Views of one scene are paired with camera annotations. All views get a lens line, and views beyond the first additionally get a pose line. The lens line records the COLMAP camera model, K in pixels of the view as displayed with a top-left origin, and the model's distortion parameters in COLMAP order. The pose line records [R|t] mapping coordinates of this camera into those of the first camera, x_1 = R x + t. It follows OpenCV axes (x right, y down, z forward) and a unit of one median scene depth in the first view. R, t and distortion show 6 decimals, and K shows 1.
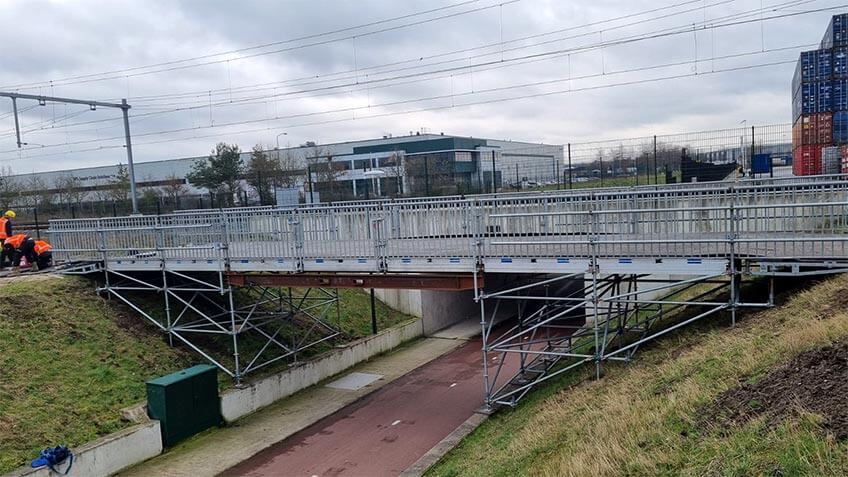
lens RADIAL K [[583.1, 0, 424.6], [0, 583.1, 276.6], [0, 0, 1]] dist [0.001184, 0.001356]
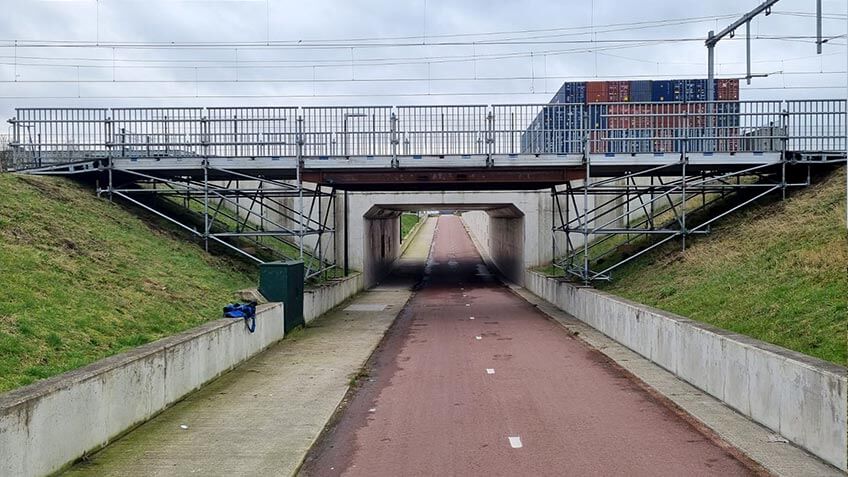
lens RADIAL K [[595.0, 0, 424.0], [0, 595.0, 238.5], [0, 0, 1]] dist [0.001976, 0.001021]
pose [[0.915240, 0.042168, 0.400696, -0.609978], [0.004144, 0.993470, -0.114016, 0.246529], [-0.402887, 0.106013, 0.909089, 0.046823]]
